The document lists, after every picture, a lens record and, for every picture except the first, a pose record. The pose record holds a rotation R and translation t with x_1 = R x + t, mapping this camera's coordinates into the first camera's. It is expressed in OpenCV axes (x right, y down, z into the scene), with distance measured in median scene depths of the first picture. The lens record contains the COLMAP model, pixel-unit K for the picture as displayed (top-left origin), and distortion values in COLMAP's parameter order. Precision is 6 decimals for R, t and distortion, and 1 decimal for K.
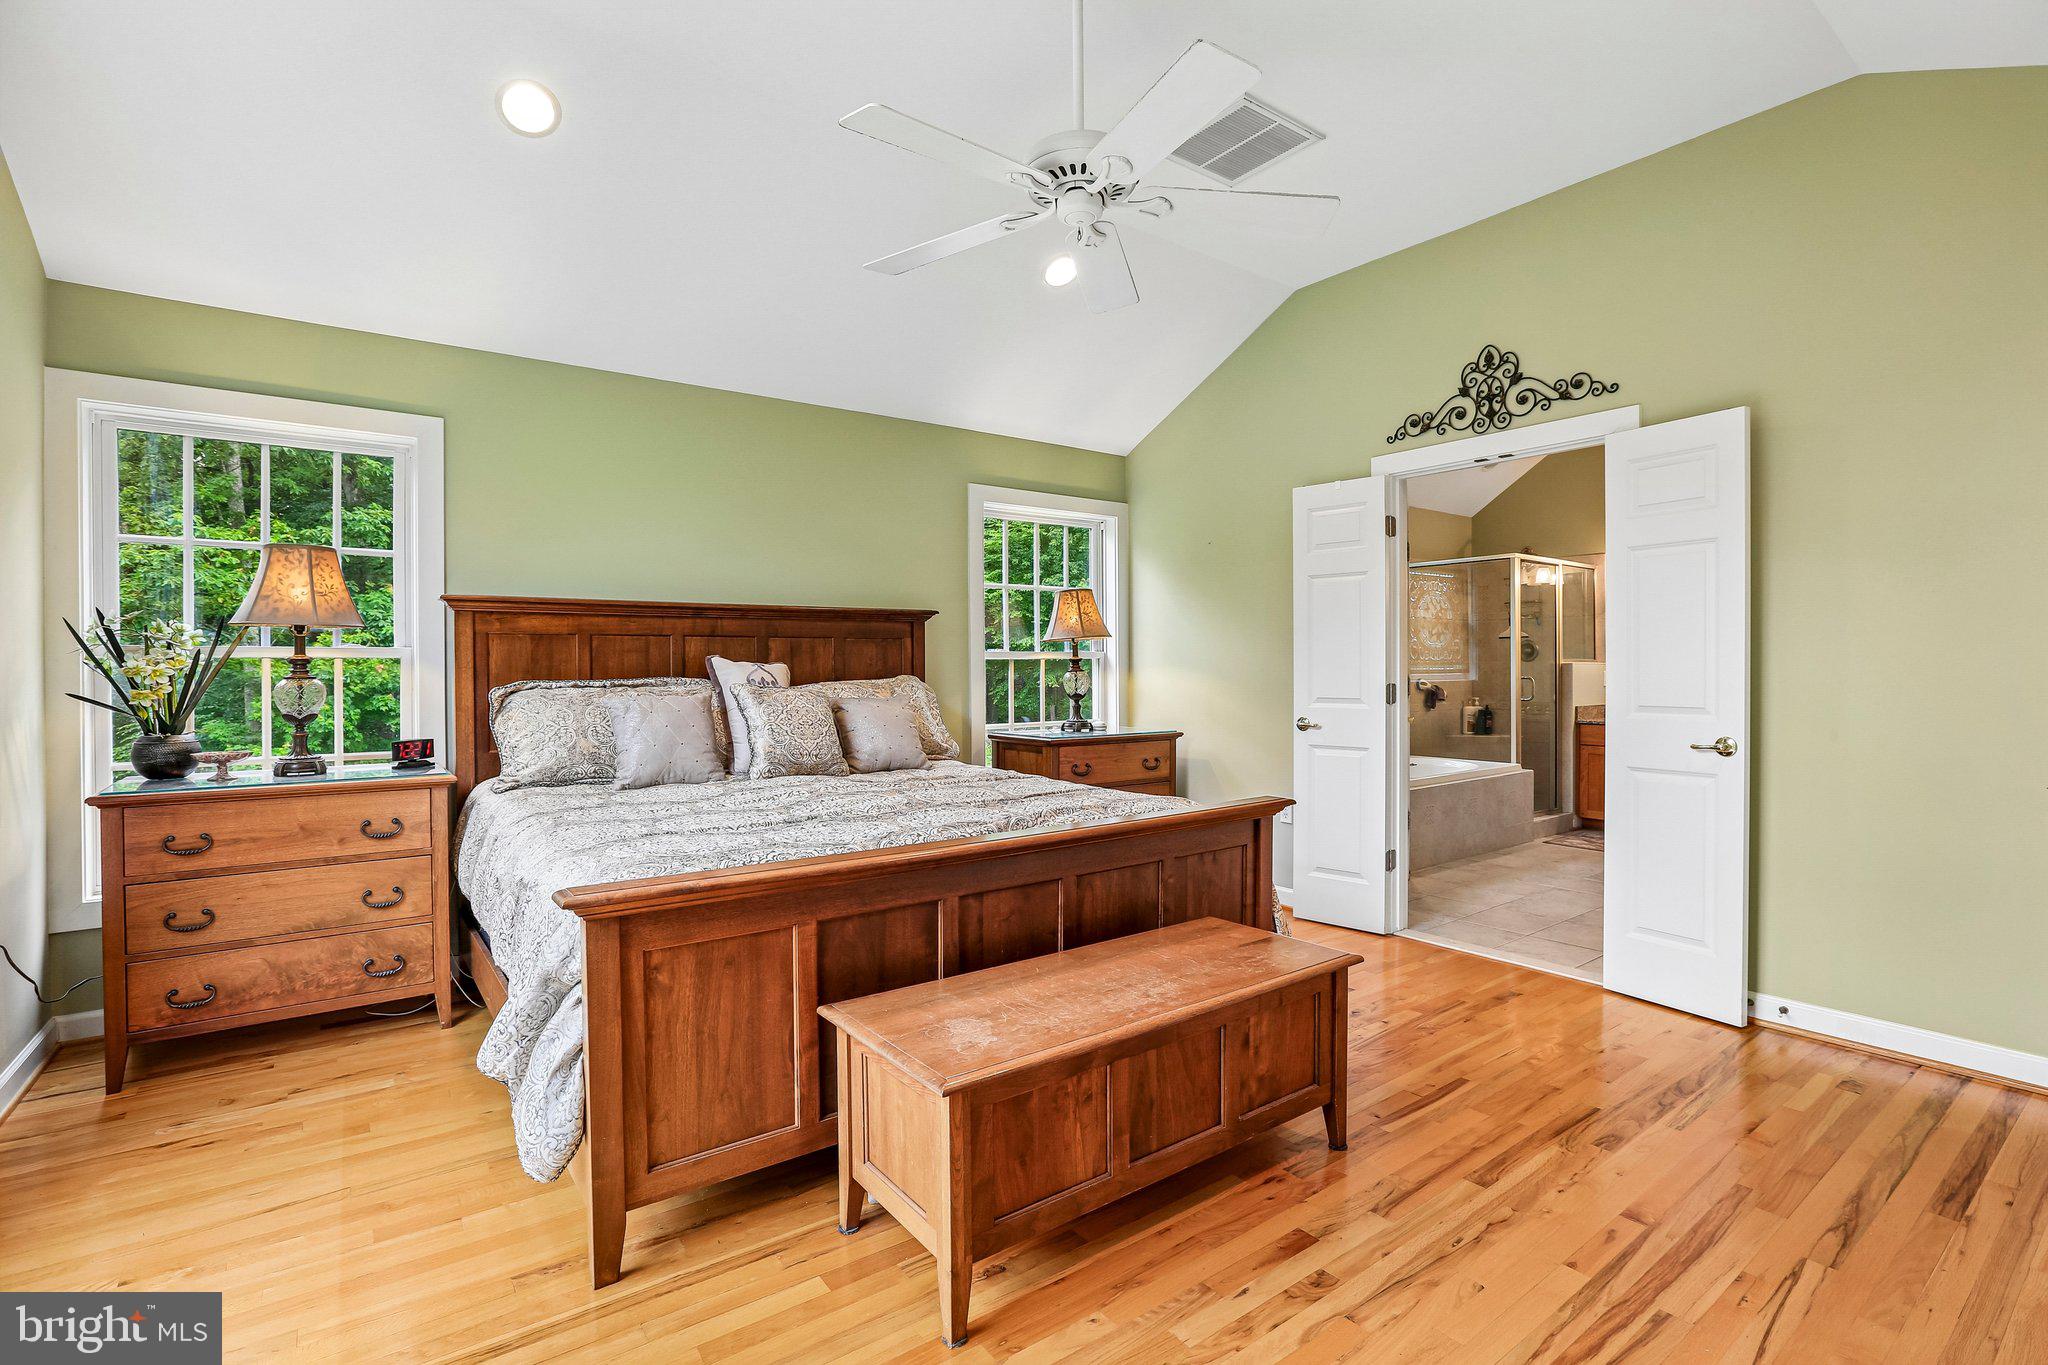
lens RADIAL K [[943.4, 0, 1032.7], [0, 943.4, 663.8], [0, 0, 1]] dist [-0.038810, 0.011663]
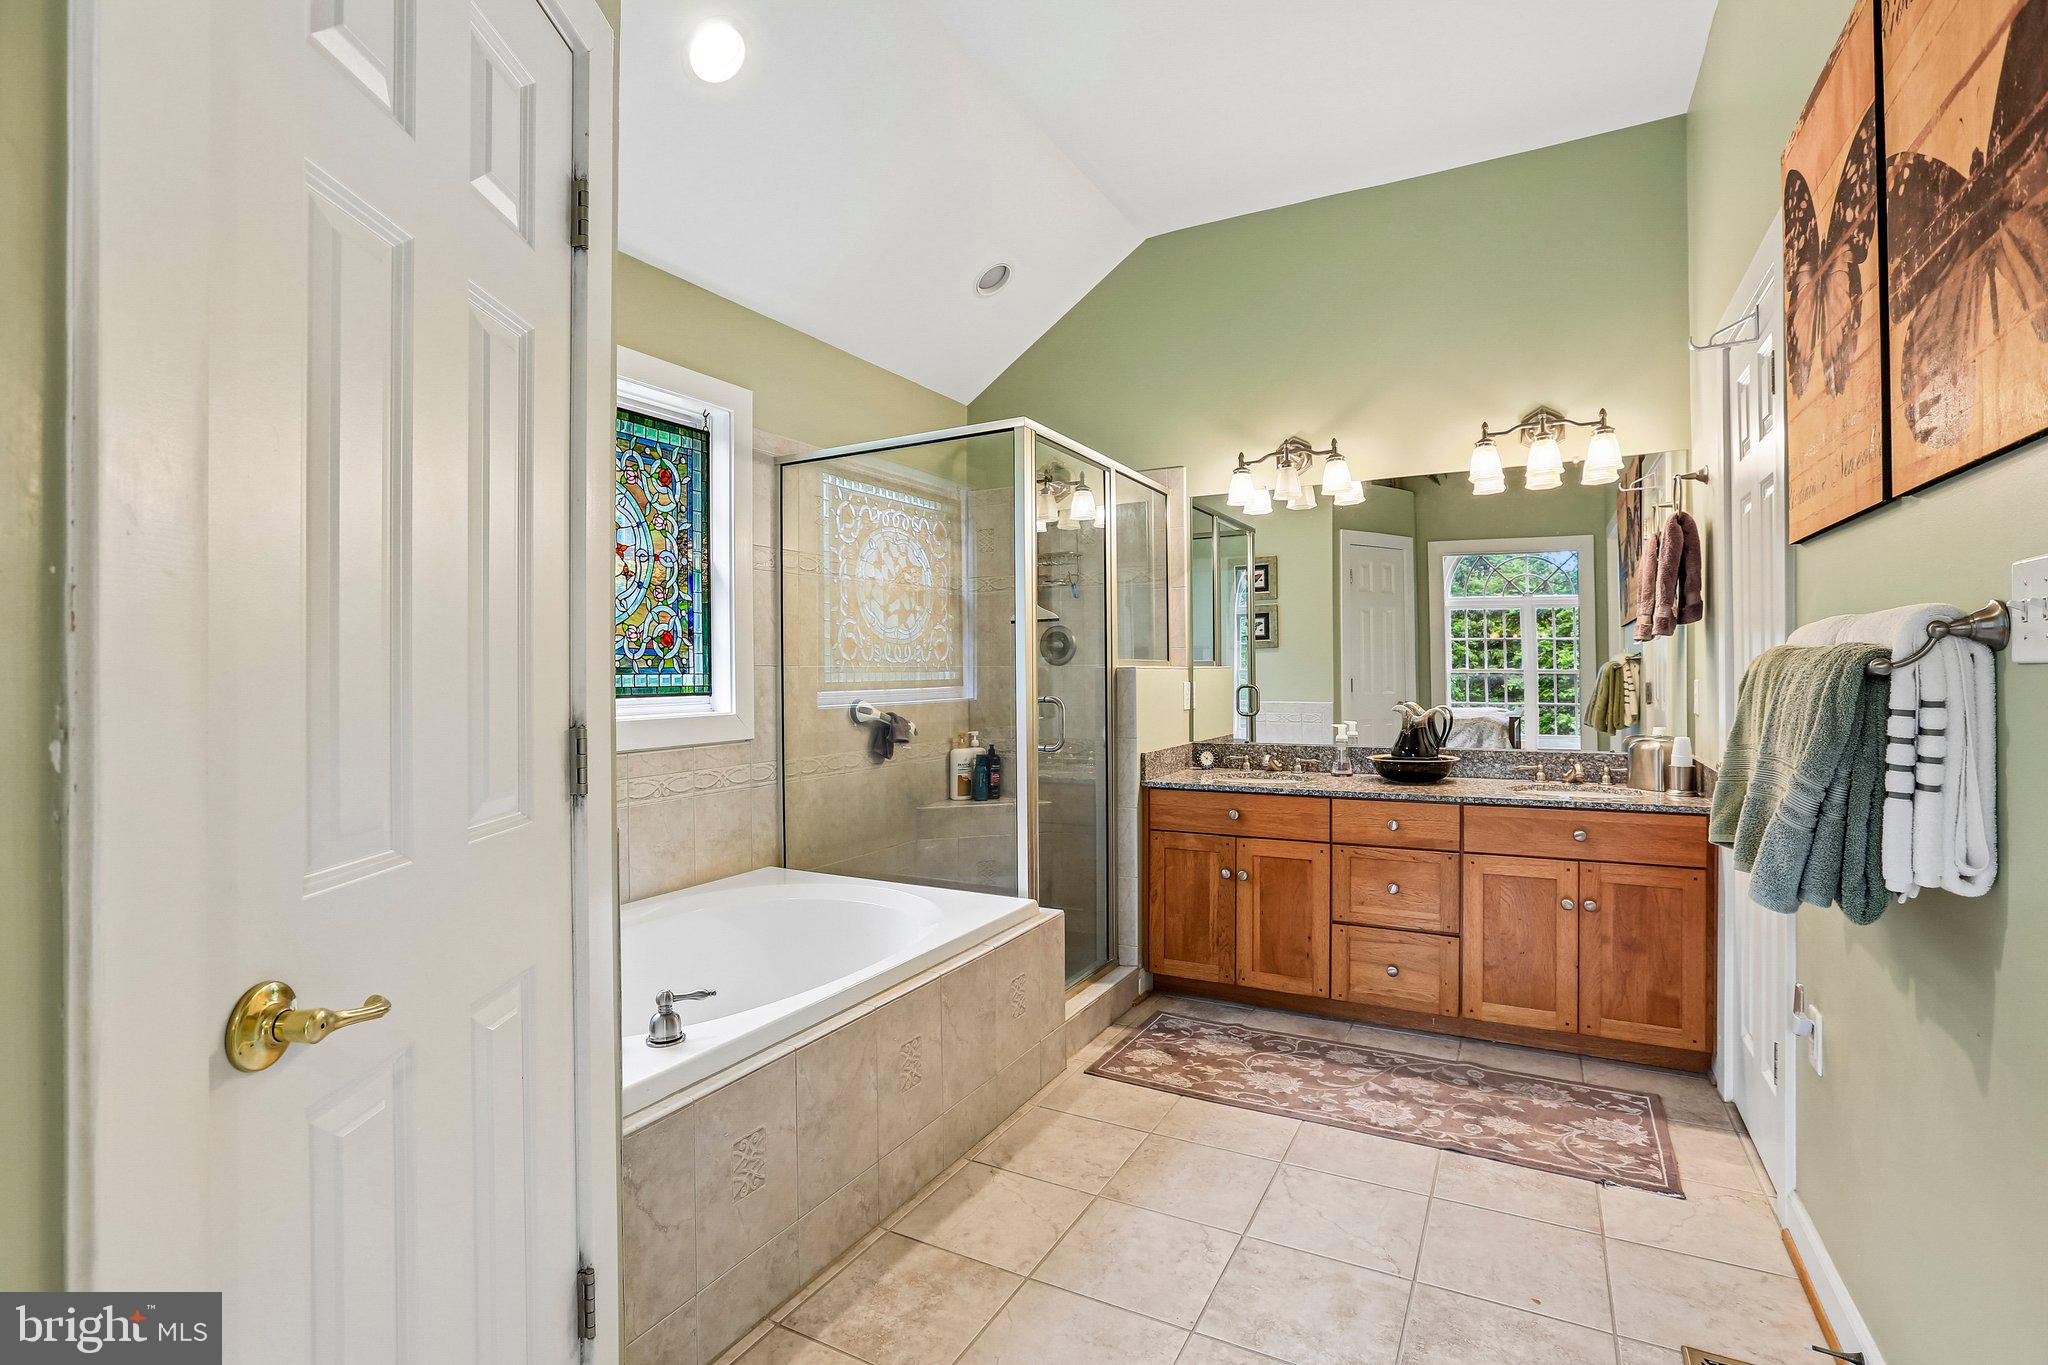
lens RADIAL K [[943.4, 0, 1032.2], [0, 943.4, 675.1], [0, 0, 1]] dist [-0.038810, 0.011663]
pose [[0.903811, -0.005930, 0.427892, 0.315801], [0.004036, 0.999978, 0.005334, 0.000580], [-0.427914, -0.003094, 0.903814, 0.572883]]
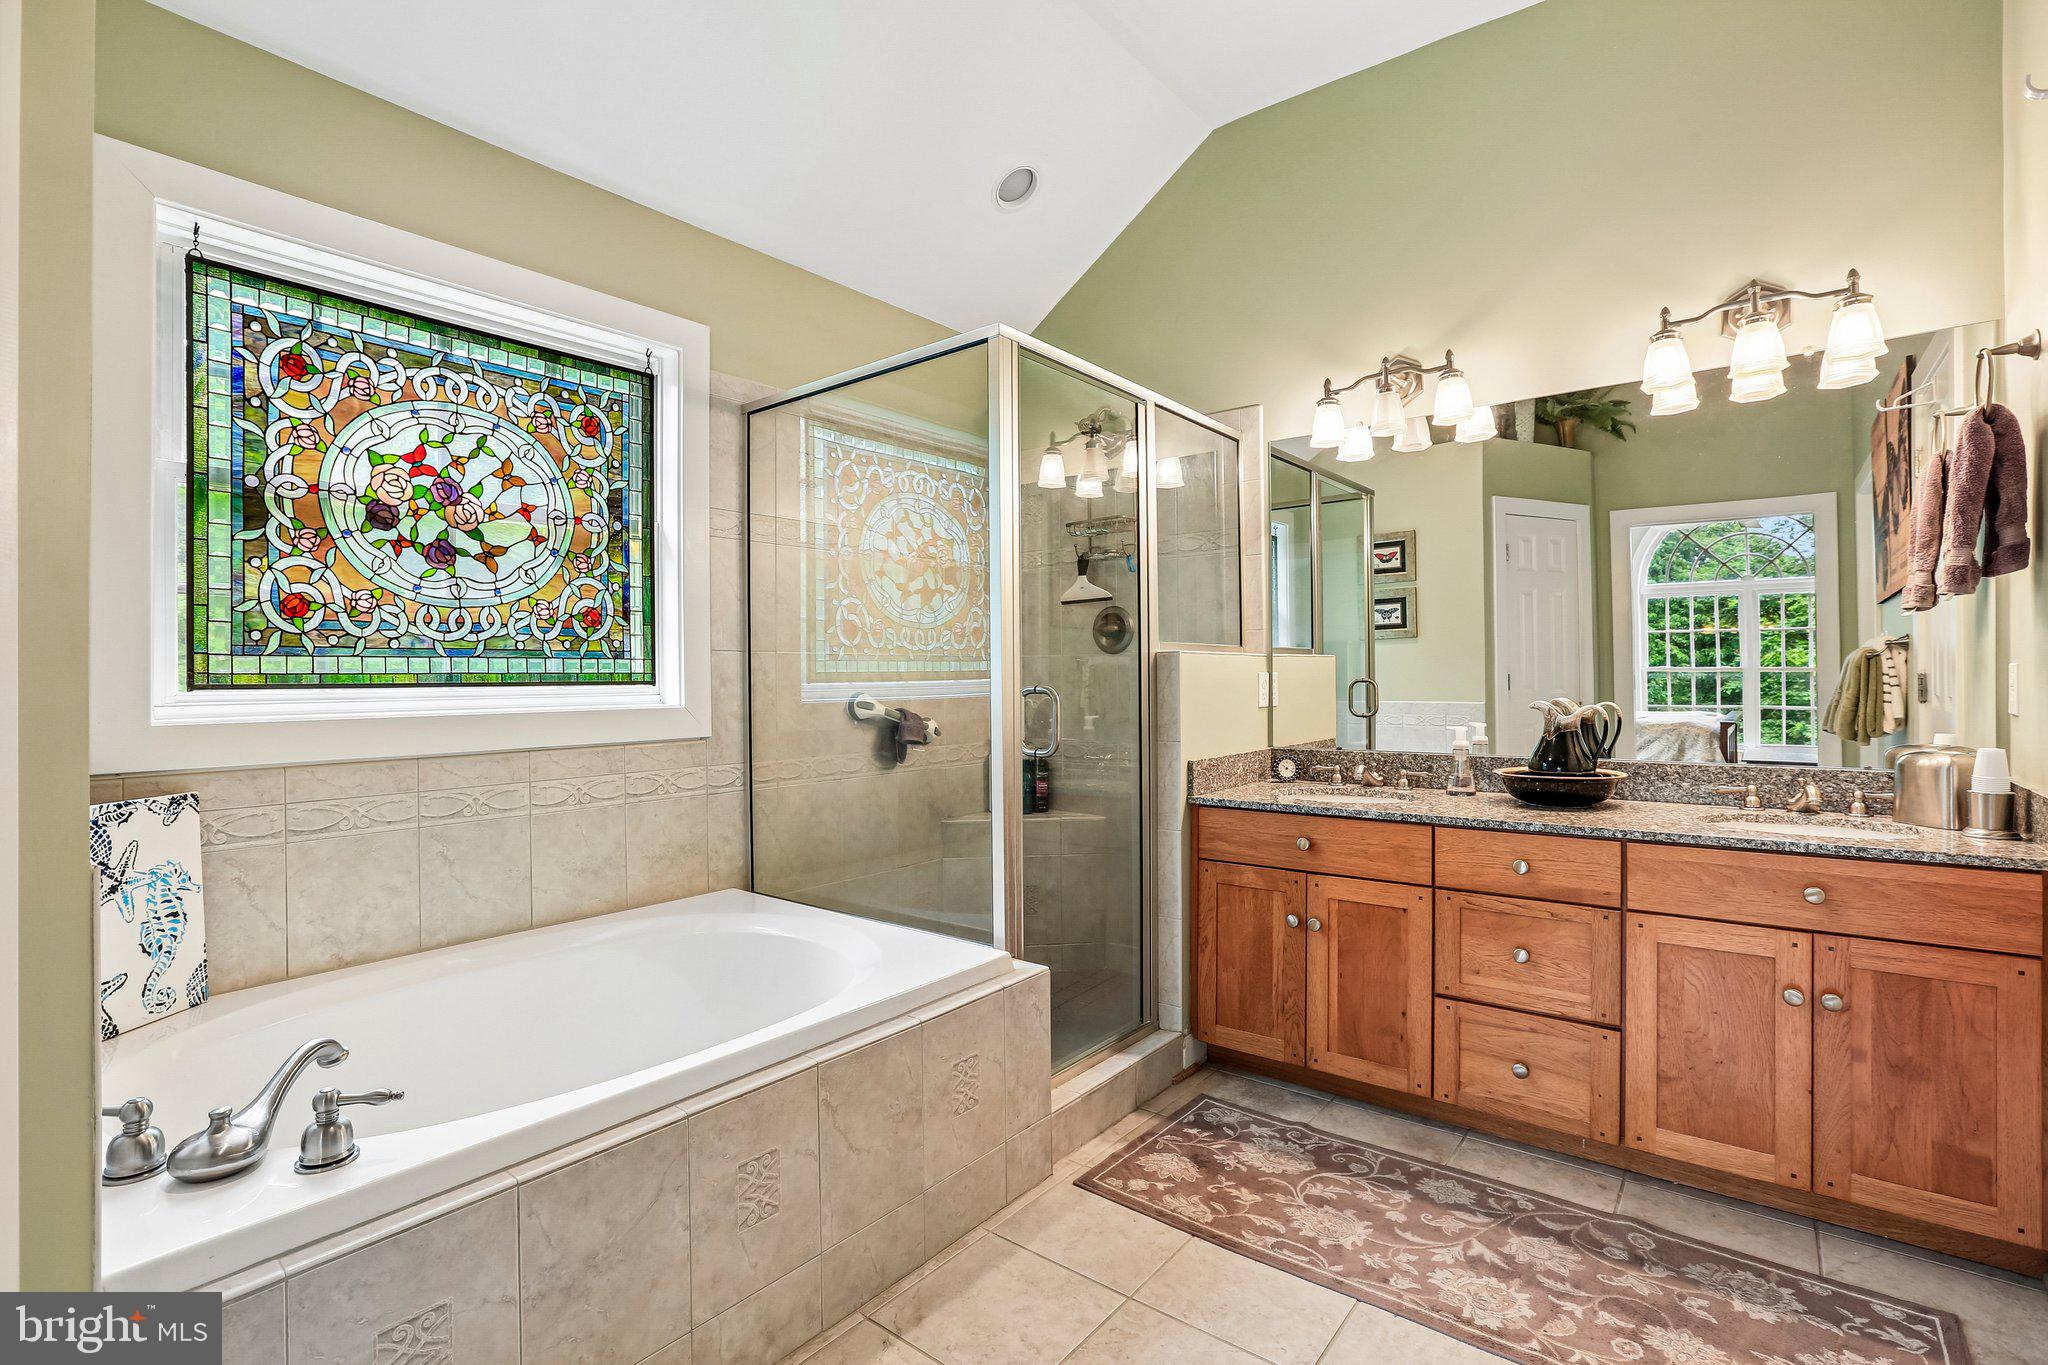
lens RADIAL K [[943.4, 0, 1022.5], [0, 943.4, 677.2], [0, 0, 1]] dist [-0.038810, 0.011663]
pose [[0.965810, -0.005736, 0.259188, 0.416024], [0.005165, 0.999983, 0.002883, 0.008728], [-0.259200, -0.001445, 0.965822, 0.640308]]
